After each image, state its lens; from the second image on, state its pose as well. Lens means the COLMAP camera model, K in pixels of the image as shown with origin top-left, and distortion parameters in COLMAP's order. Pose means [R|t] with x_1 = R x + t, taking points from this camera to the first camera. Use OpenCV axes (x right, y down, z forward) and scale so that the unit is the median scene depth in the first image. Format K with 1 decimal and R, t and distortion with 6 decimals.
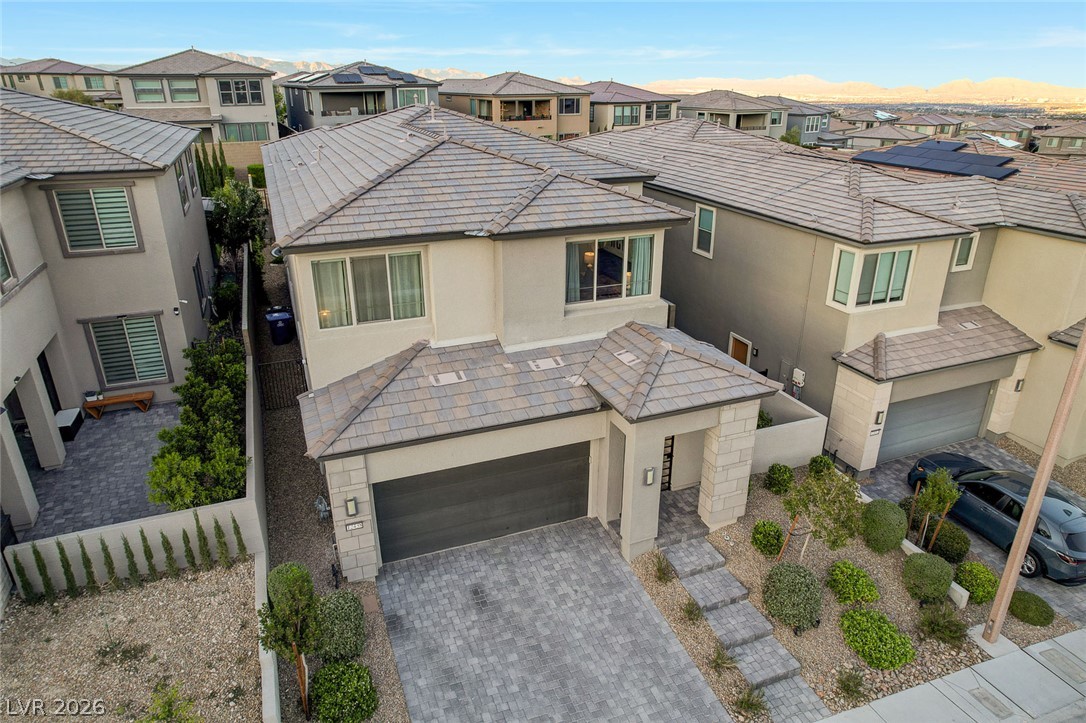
lens RADIAL K [[691.2, 0, 547.3], [0, 691.2, 358.2], [0, 0, 1]] dist [-0.080207, 0.071092]
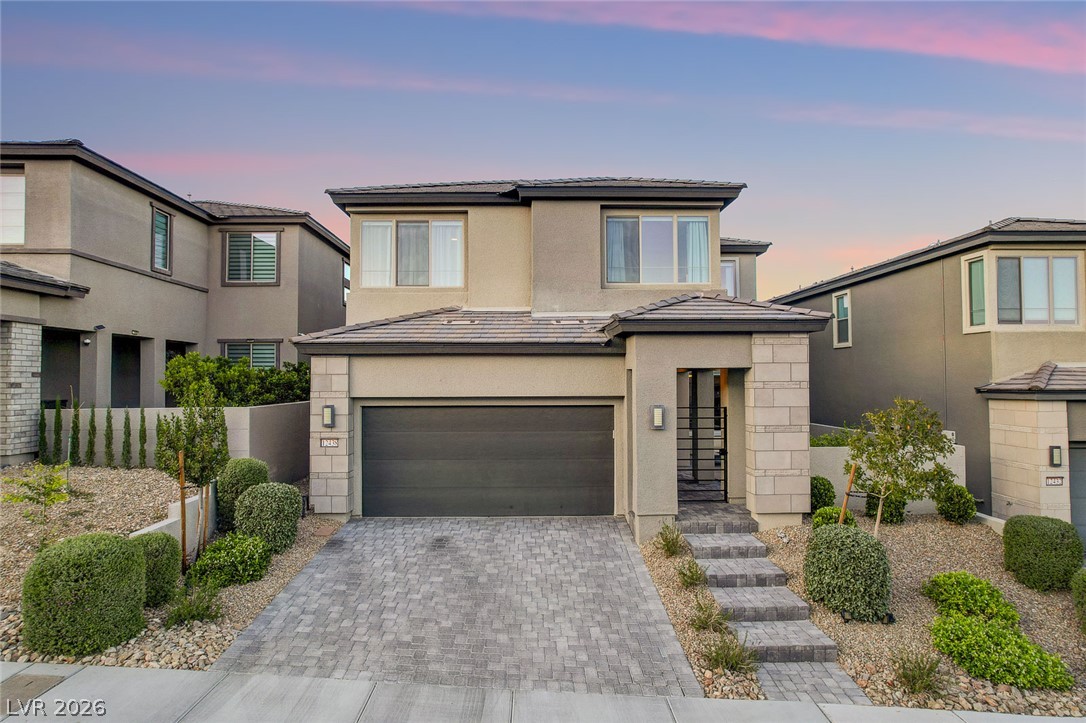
lens RADIAL K [[691.2, 0, 547.3], [0, 691.2, 358.2], [0, 0, 1]] dist [-0.080207, 0.071092]
pose [[0.936712, -0.018097, -0.349633, 0.301626], [-0.125634, 0.914772, -0.383939, 0.422651], [0.326783, 0.403566, 0.854604, 0.223540]]
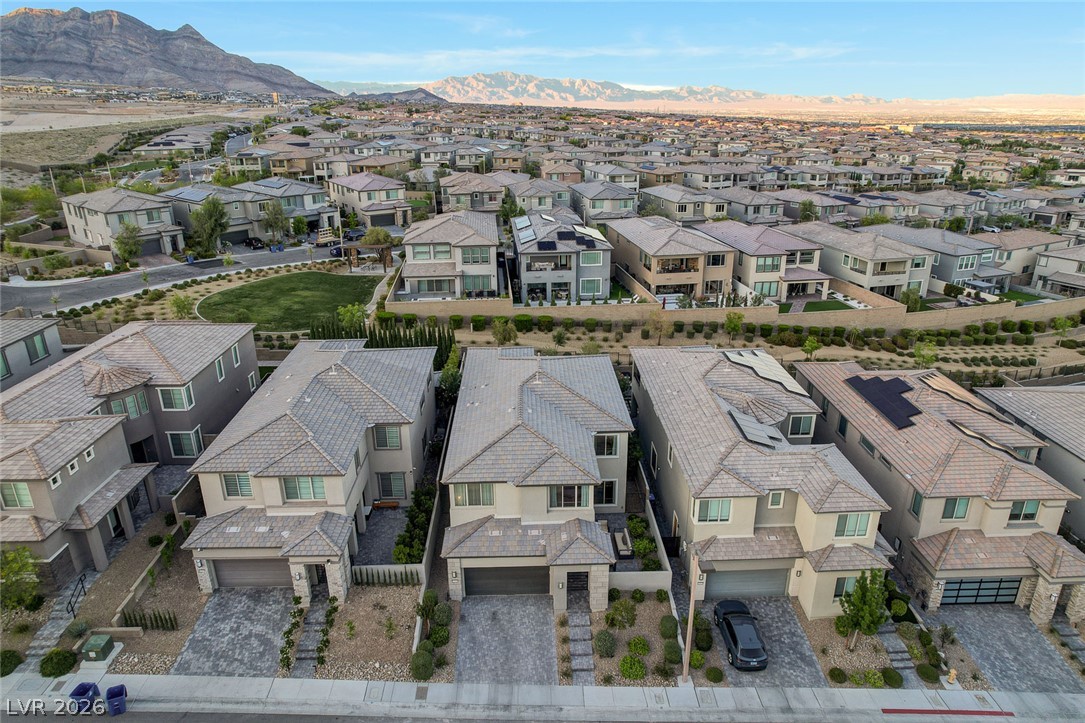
lens RADIAL K [[690.6, 0, 546.8], [0, 690.6, 358.2], [0, 0, 1]] dist [-0.080207, 0.071092]
pose [[0.940968, 0.111341, -0.319660, 0.808905], [-0.123223, 0.992231, -0.017119, -0.614967], [0.315270, 0.055498, 0.947378, -1.489043]]
